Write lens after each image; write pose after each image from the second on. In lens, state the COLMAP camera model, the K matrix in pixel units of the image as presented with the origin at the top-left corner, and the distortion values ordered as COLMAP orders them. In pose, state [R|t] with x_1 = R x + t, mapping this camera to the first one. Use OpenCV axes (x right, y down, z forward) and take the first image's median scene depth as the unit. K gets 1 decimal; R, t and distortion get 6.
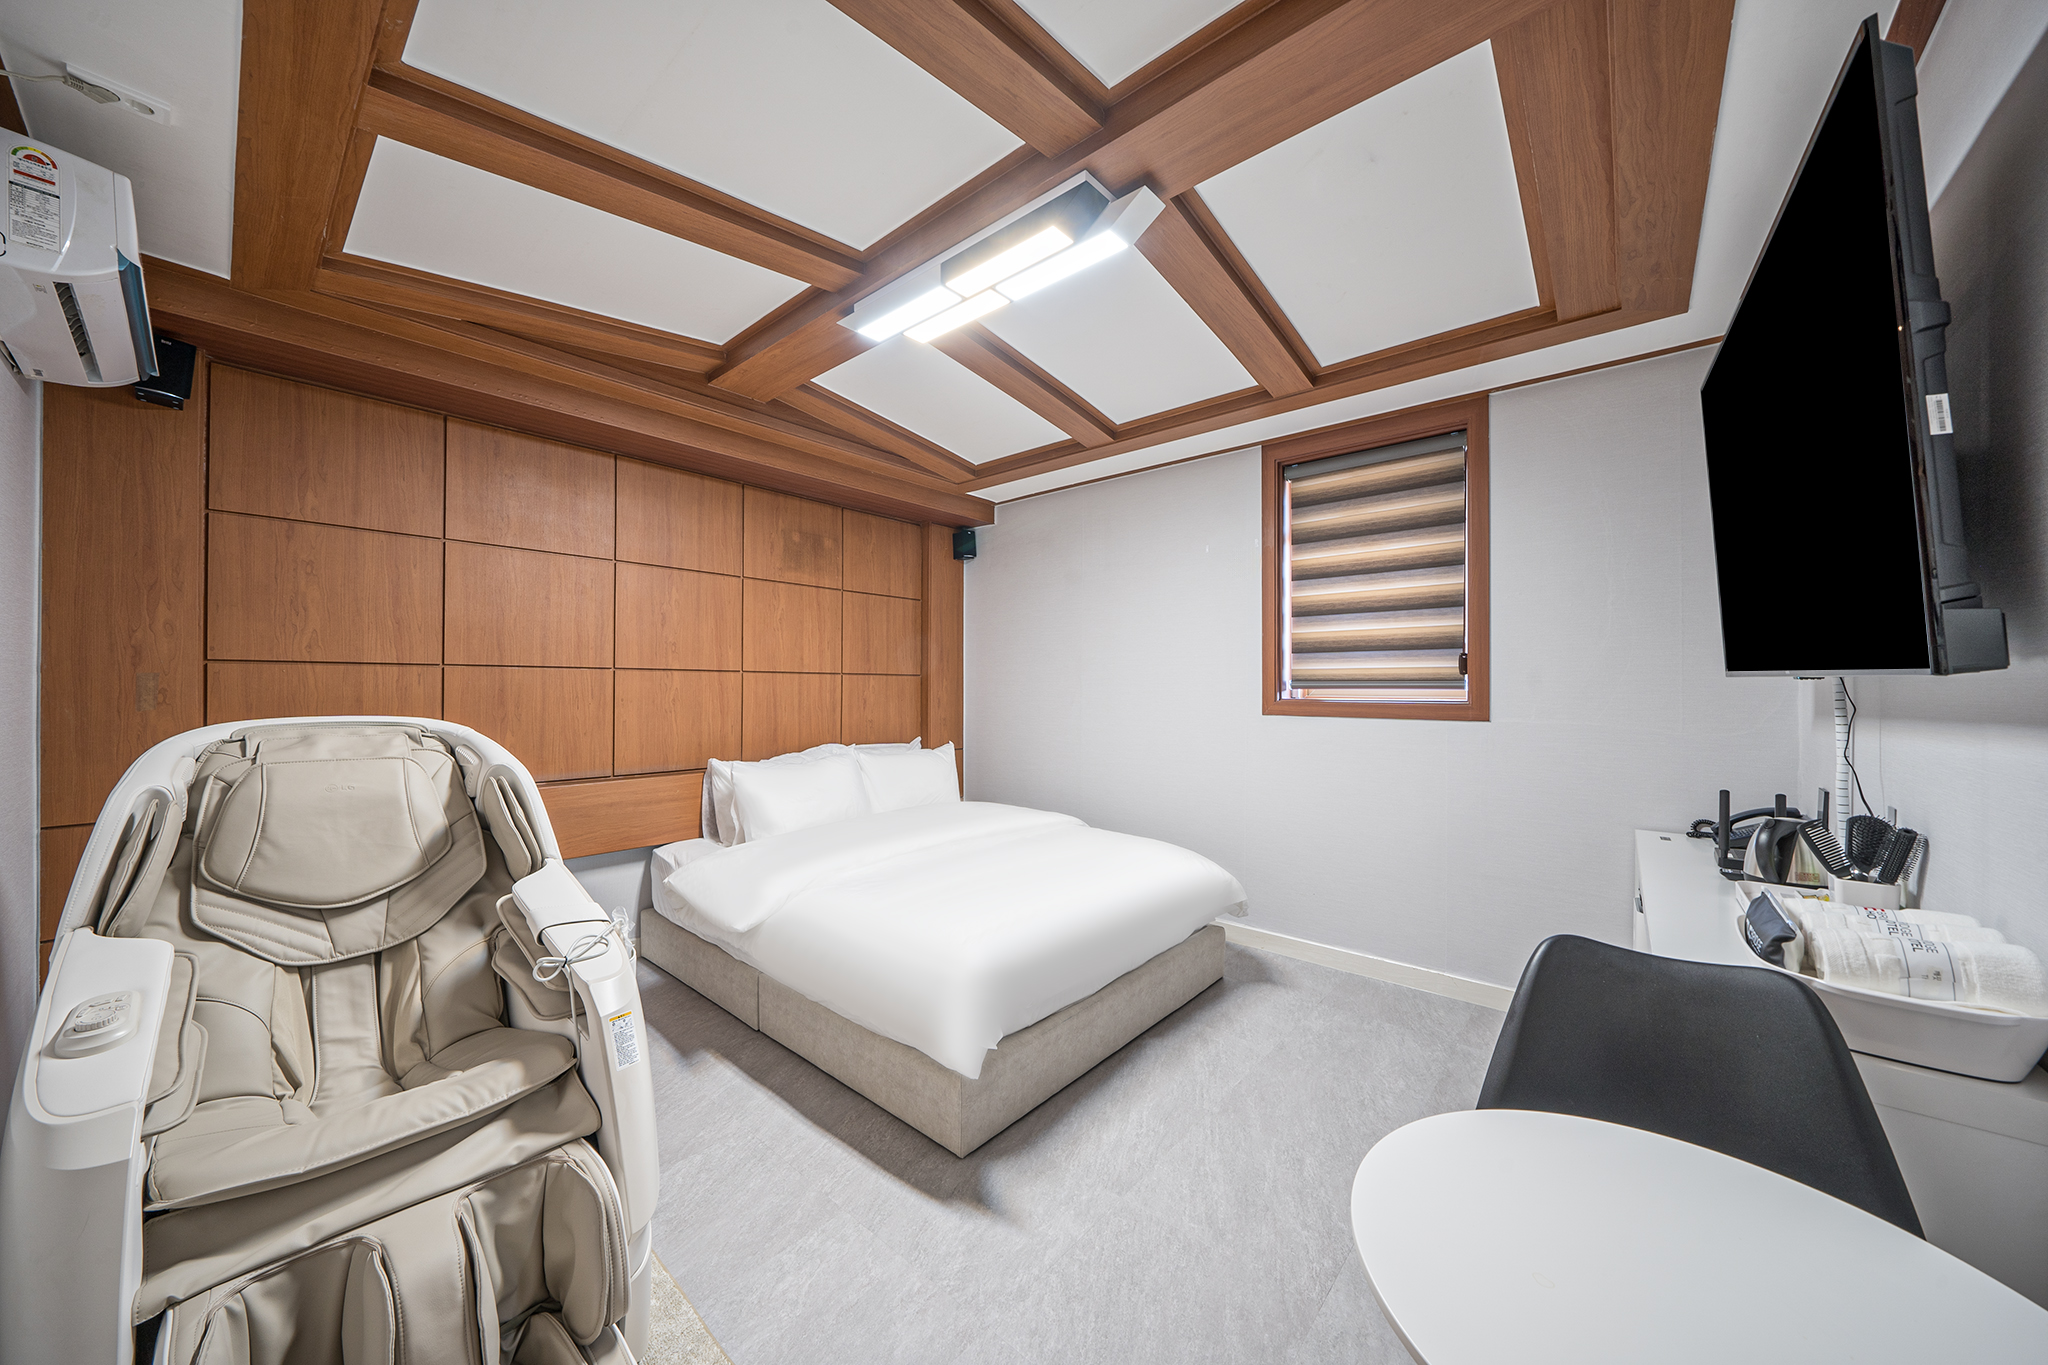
lens RADIAL K [[700.9, 0, 1025.3], [0, 700.9, 688.7], [0, 0, 1]] dist [-0.006146, 0.000030]
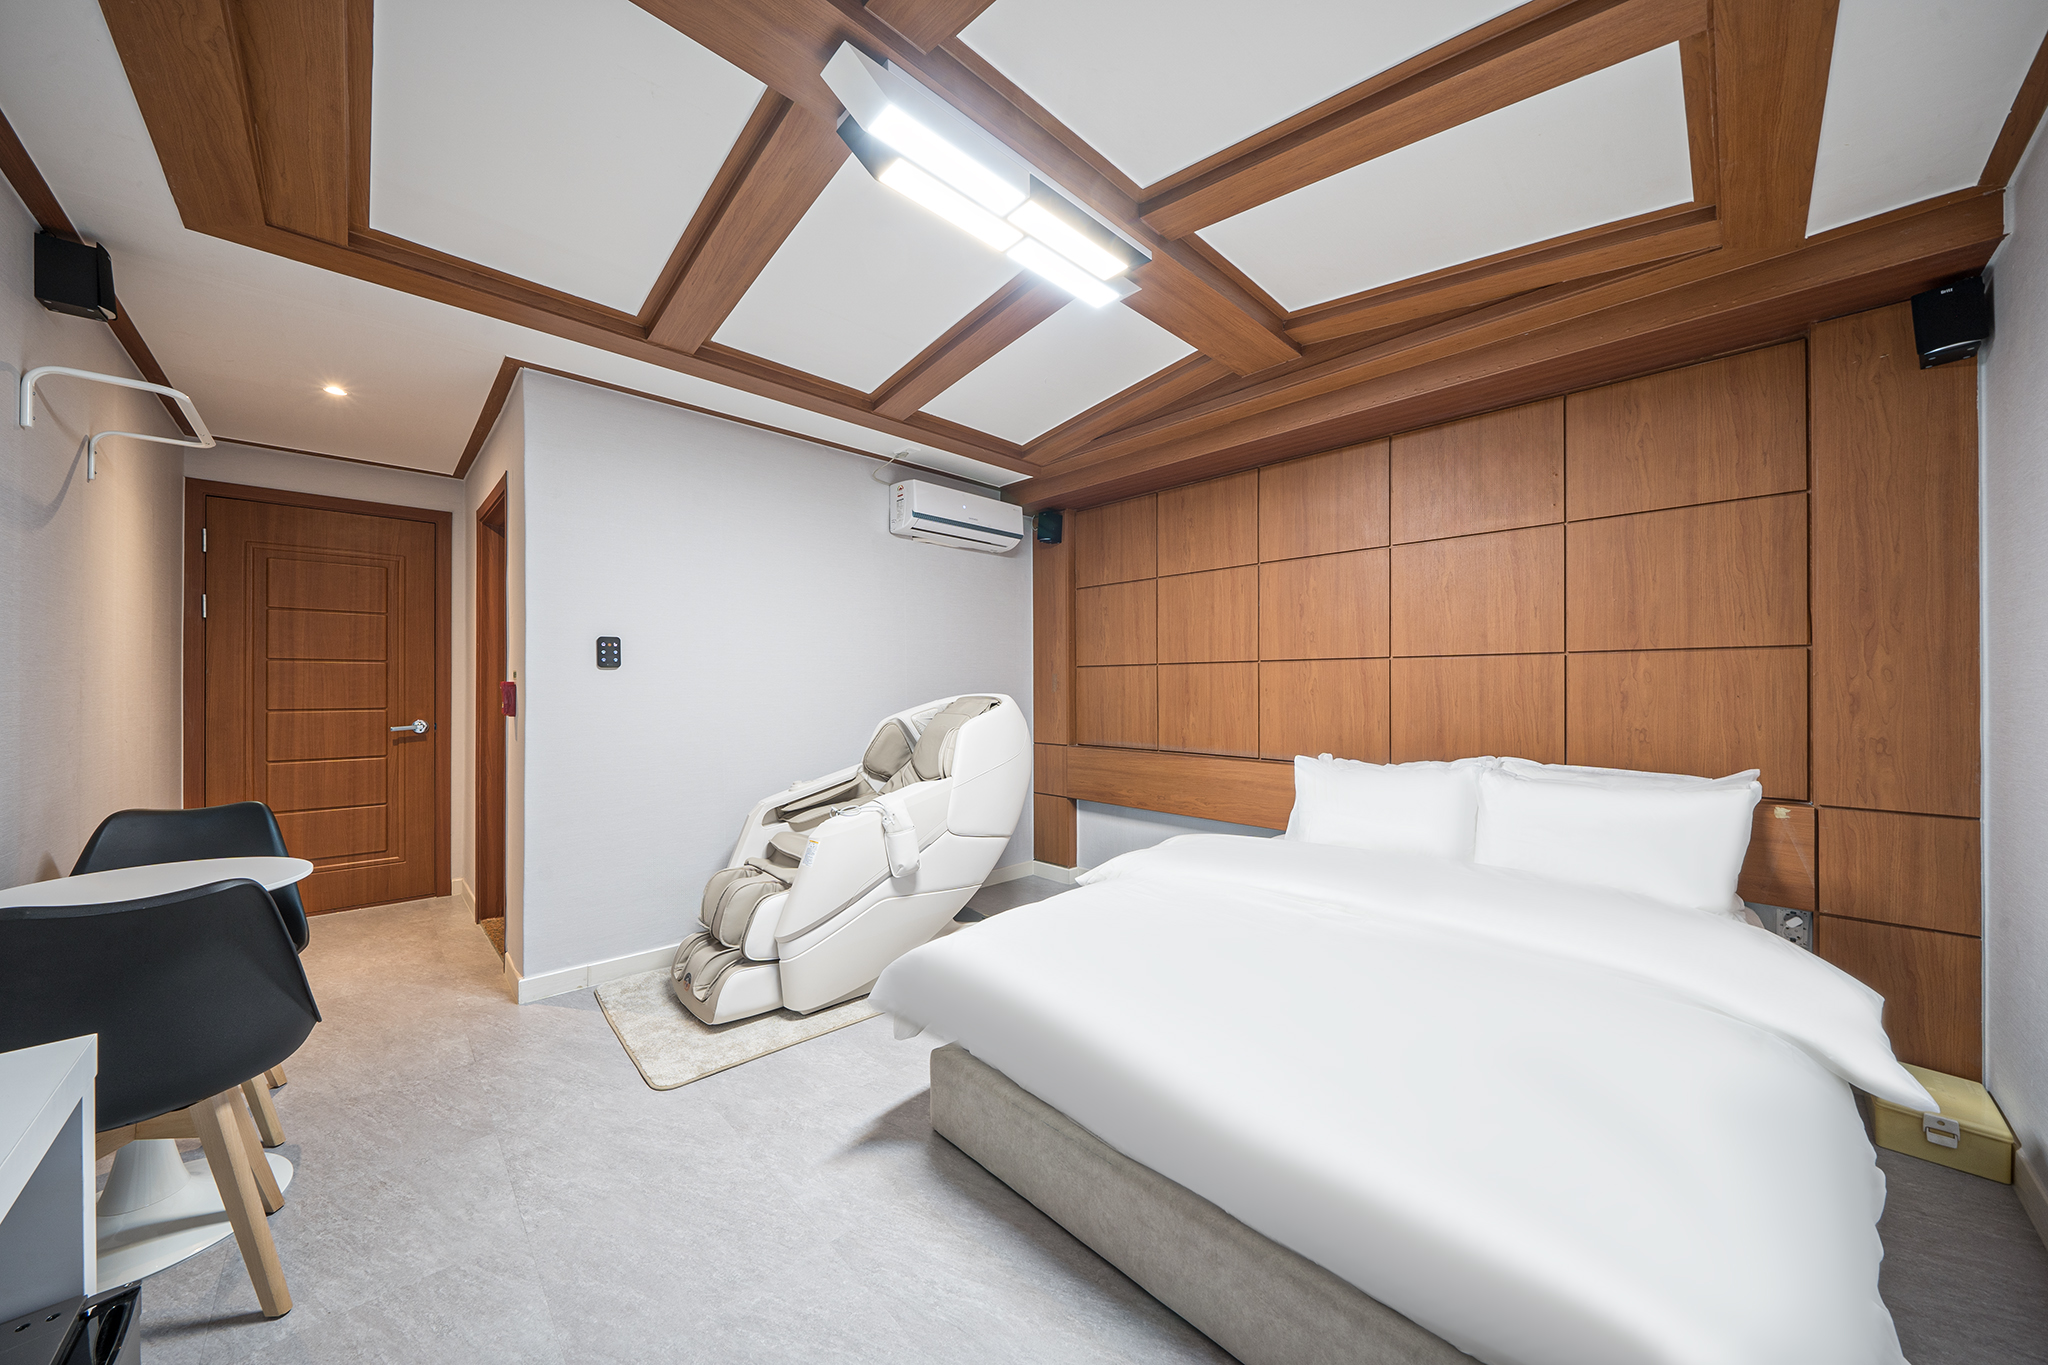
lens RADIAL K [[700.9, 0, 1025.3], [0, 700.9, 688.7], [0, 0, 1]] dist [-0.006146, 0.000030]
pose [[-0.093845, -0.002243, -0.995584, 0.540813], [-0.000199, 0.999997, -0.002235, 0.016809], [0.995587, -0.000012, -0.093845, 0.723235]]
